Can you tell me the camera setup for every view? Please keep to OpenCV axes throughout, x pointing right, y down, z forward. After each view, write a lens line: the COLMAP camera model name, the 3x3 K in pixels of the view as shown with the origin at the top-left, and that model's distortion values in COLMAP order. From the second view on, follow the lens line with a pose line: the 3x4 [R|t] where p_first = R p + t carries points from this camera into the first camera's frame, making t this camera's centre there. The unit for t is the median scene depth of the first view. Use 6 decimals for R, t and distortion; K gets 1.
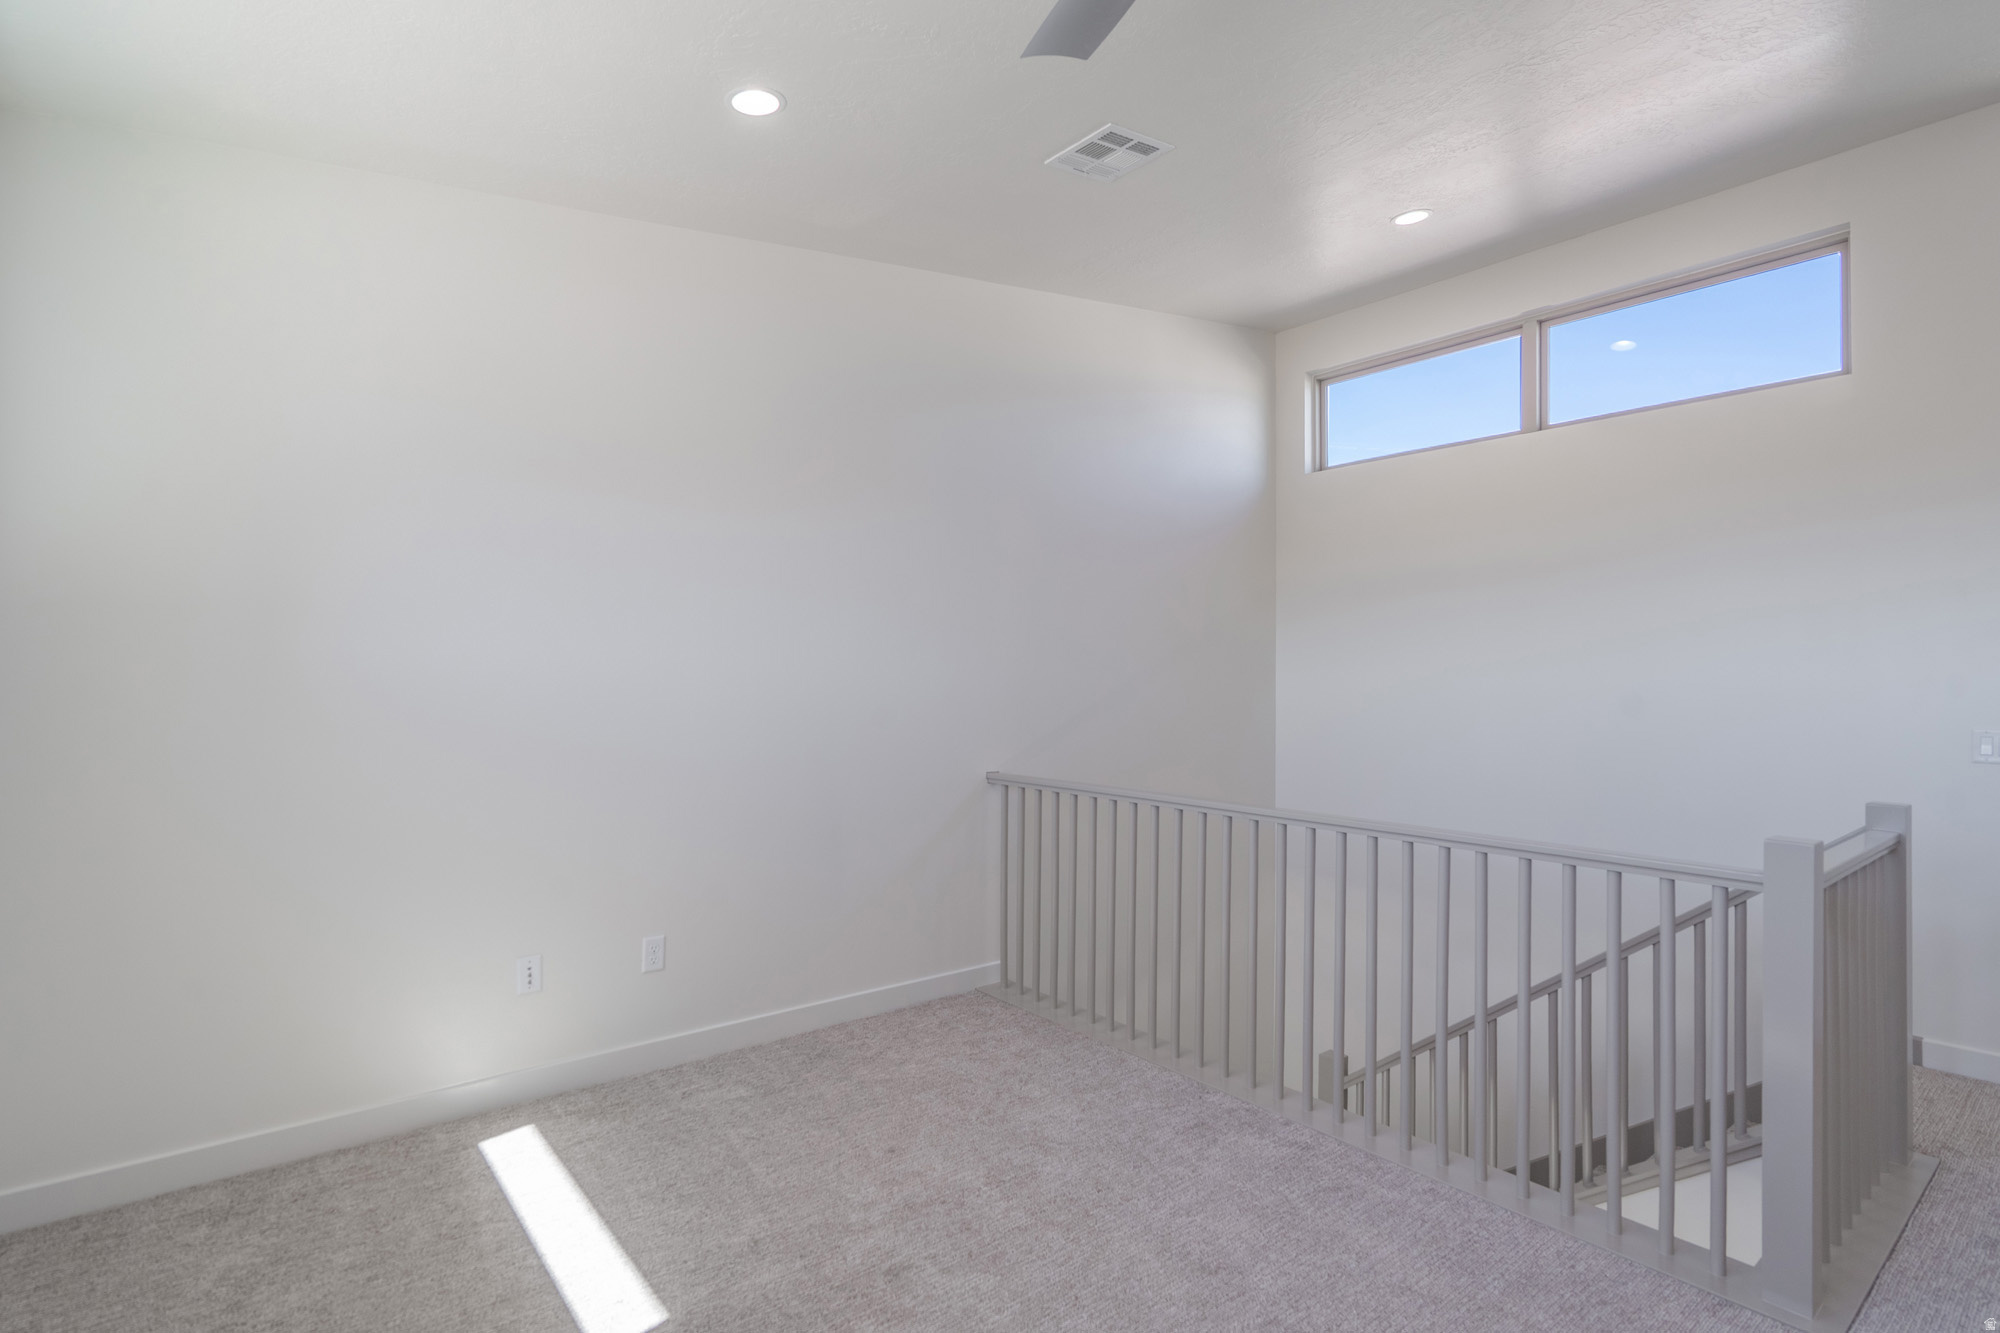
lens RADIAL K [[924.1, 0, 1003.9], [0, 924.1, 676.5], [0, 0, 1]] dist [-0.005343, 0.001520]
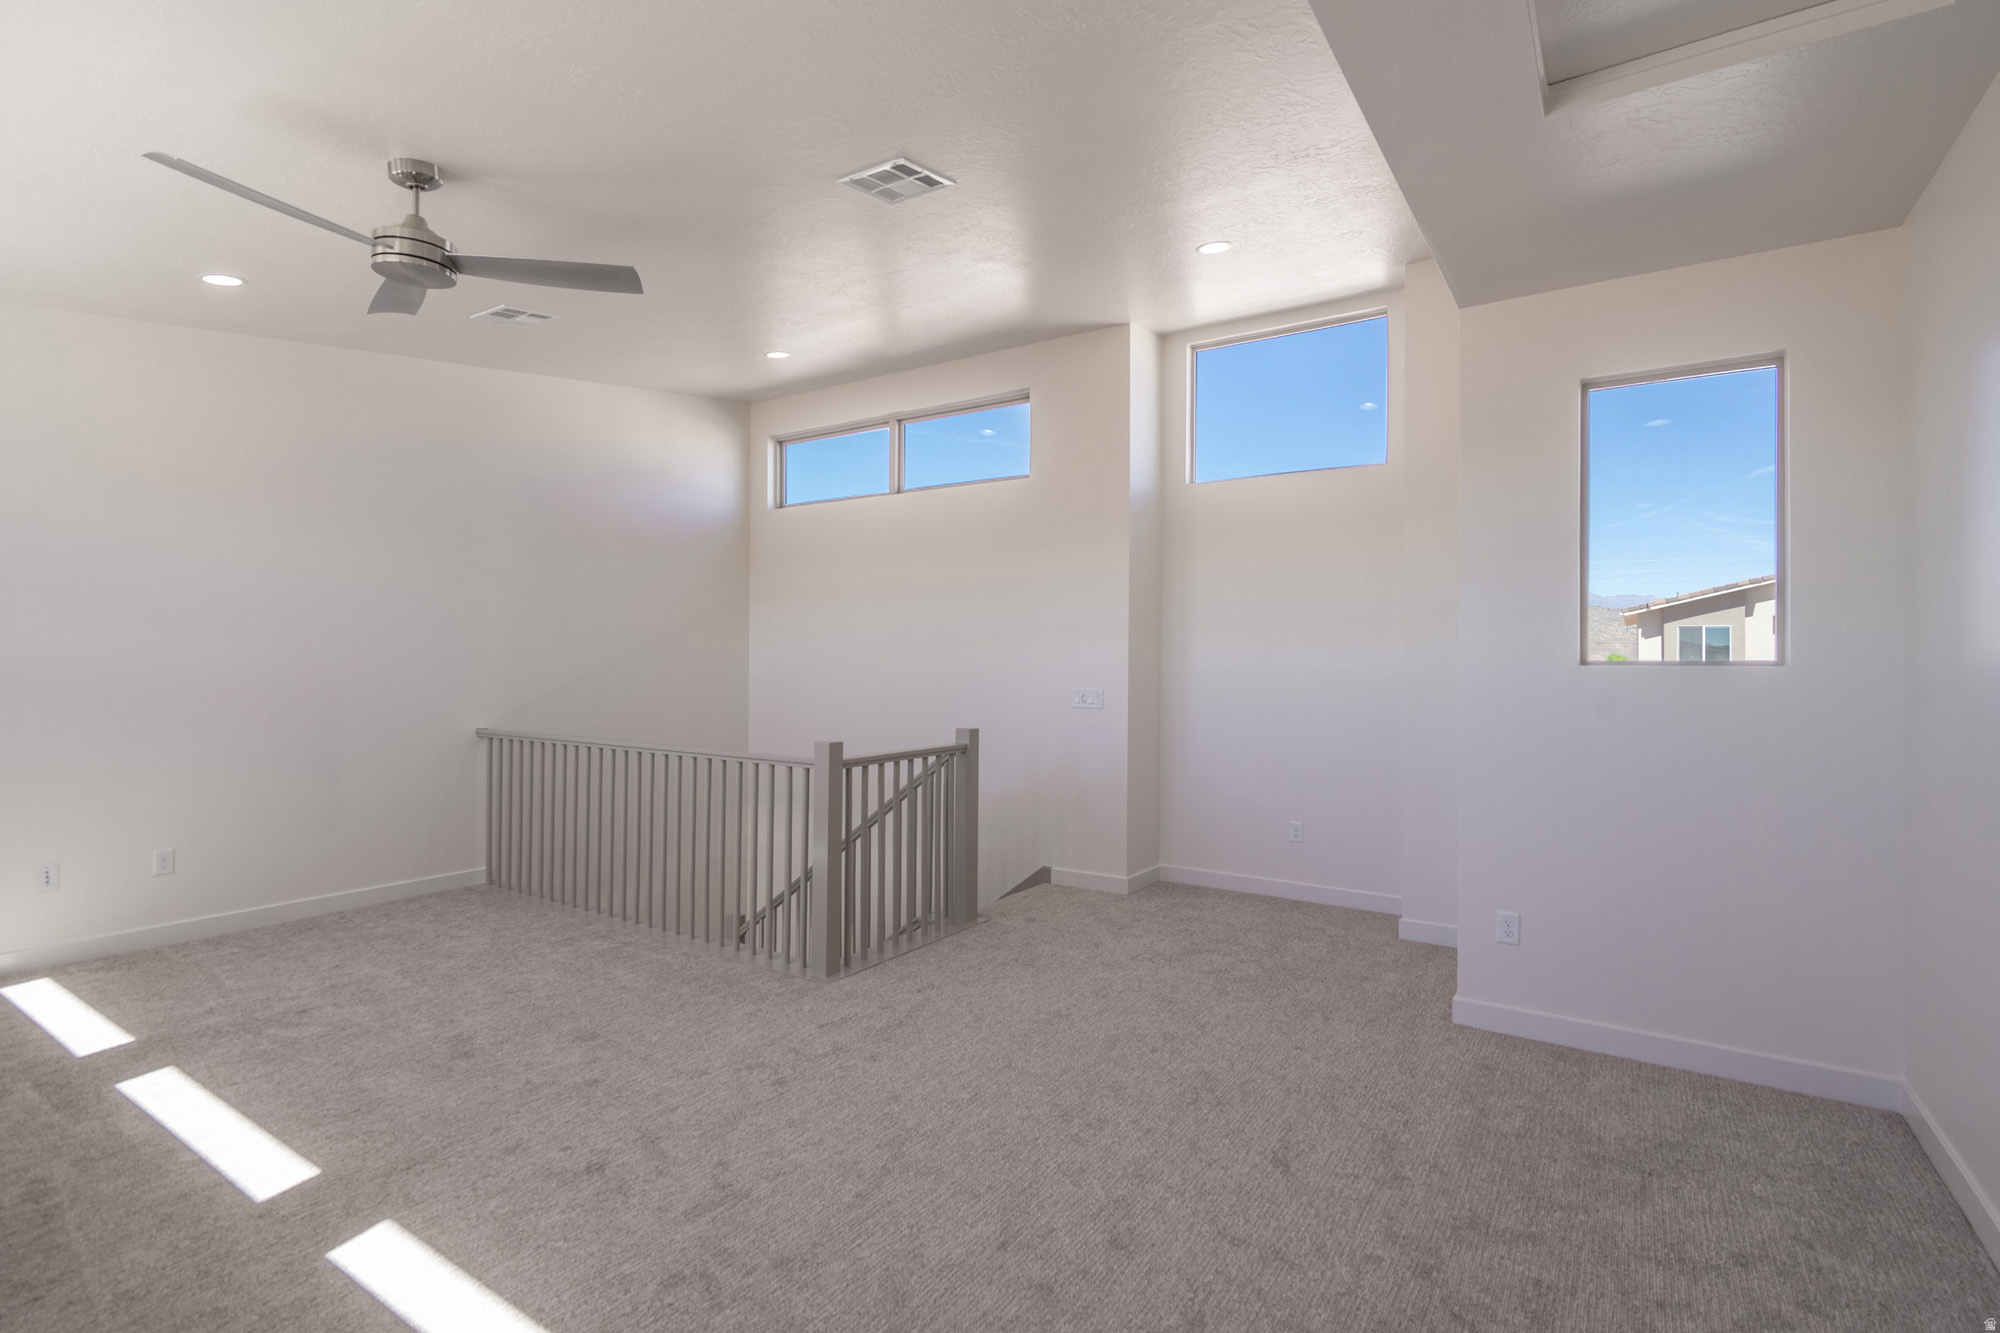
lens RADIAL K [[924.1, 0, 995.0], [0, 924.1, 663.1], [0, 0, 1]] dist [-0.005343, 0.001520]
pose [[0.958594, -0.001142, 0.284772, 0.333826], [-0.001329, 0.999963, 0.008482, -0.005278], [-0.284772, -0.008509, 0.958558, -0.529535]]
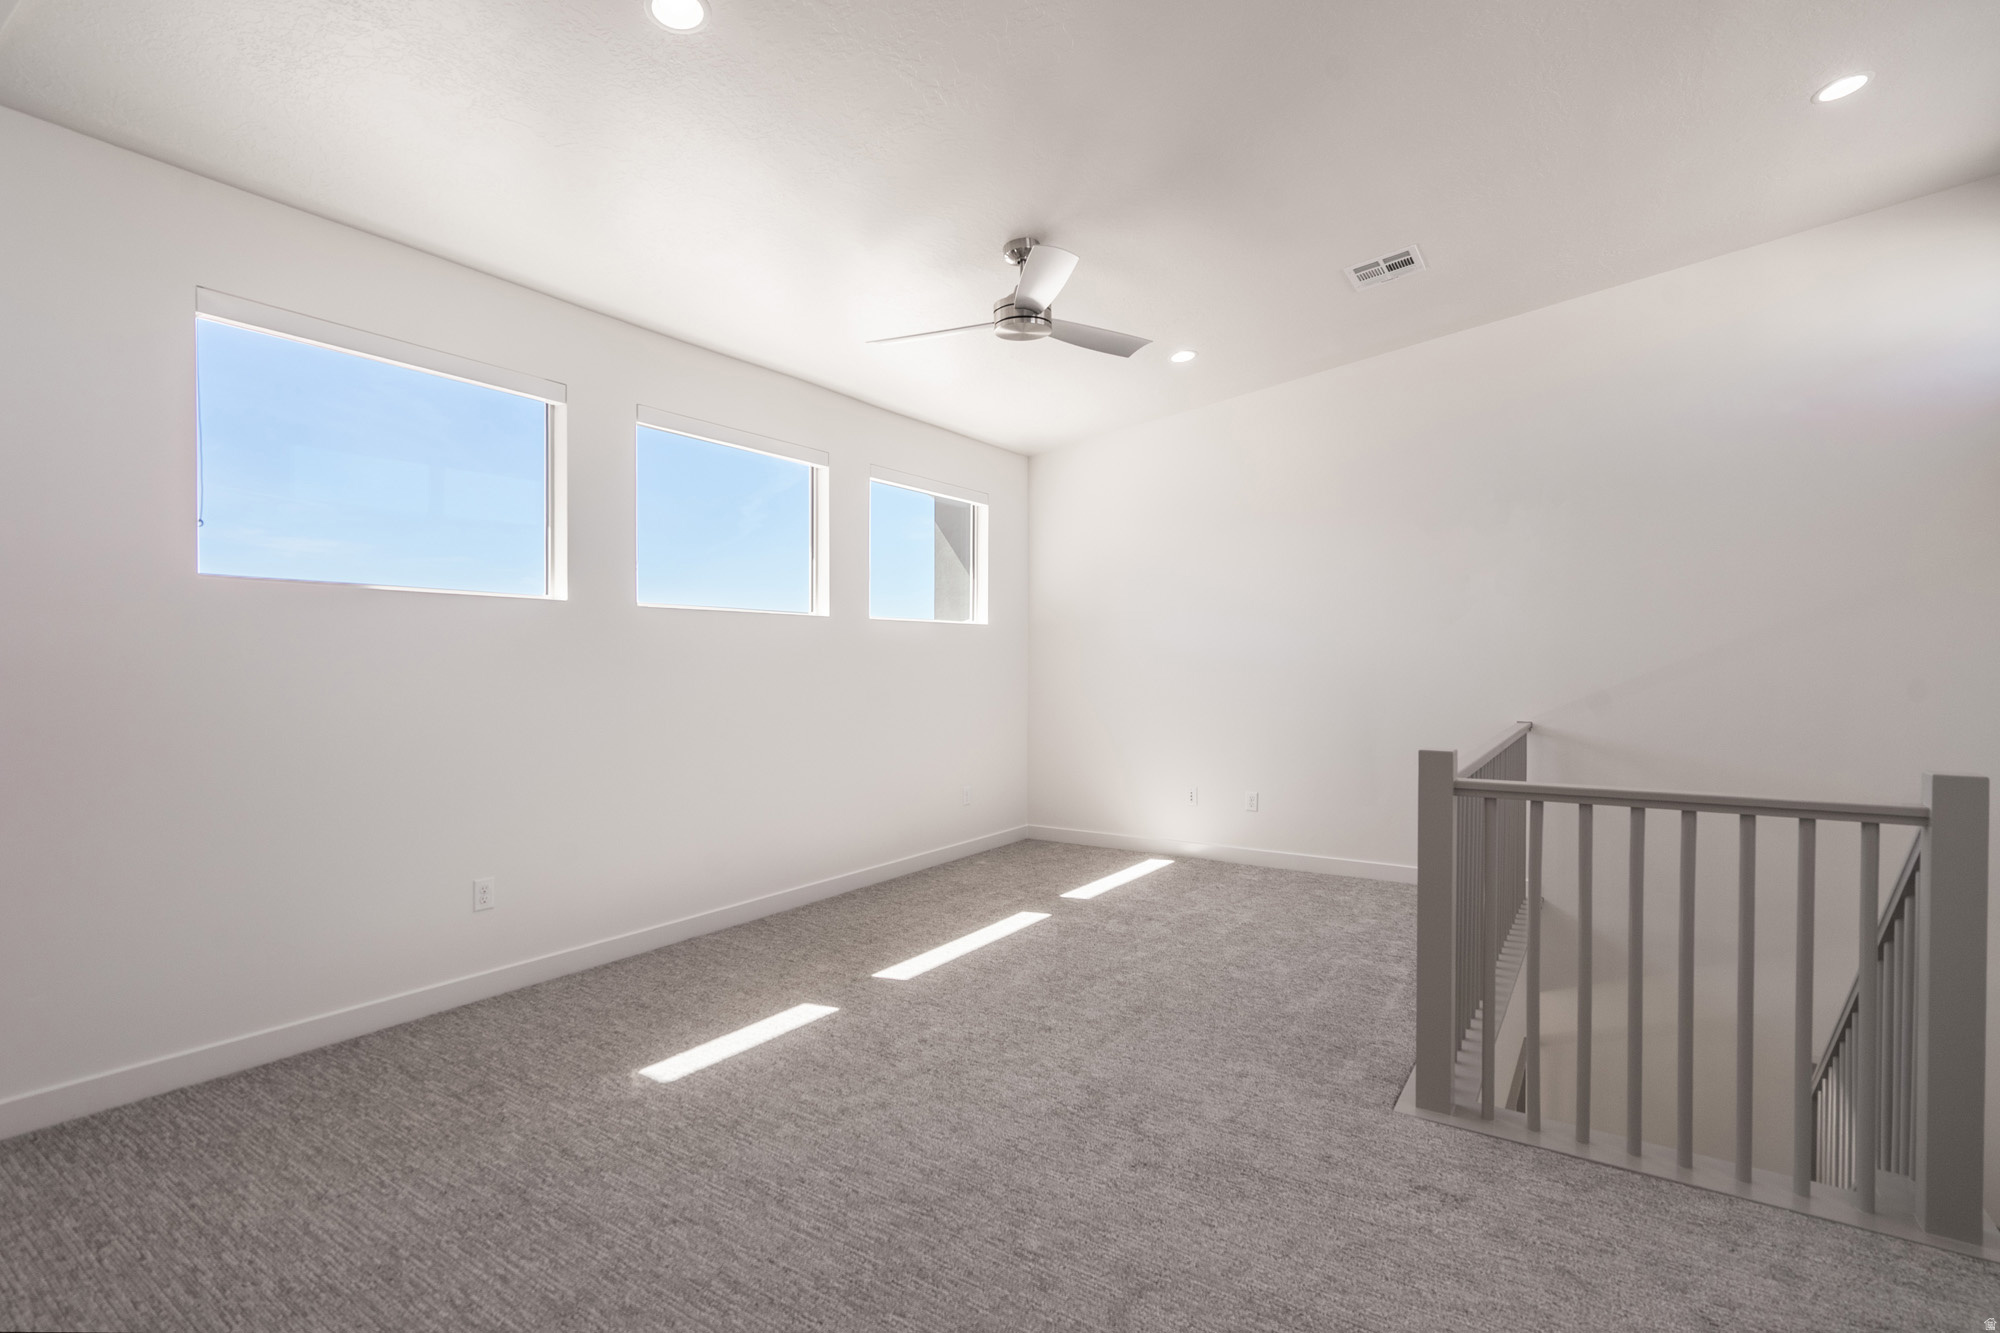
lens RADIAL K [[924.1, 0, 984.4], [0, 924.1, 665.4], [0, 0, 1]] dist [-0.005343, 0.001520]
pose [[0.283139, -0.005598, -0.959063, 0.990503], [0.012247, 0.999923, -0.002221, 0.028277], [0.959001, -0.011116, 0.283186, 0.006573]]
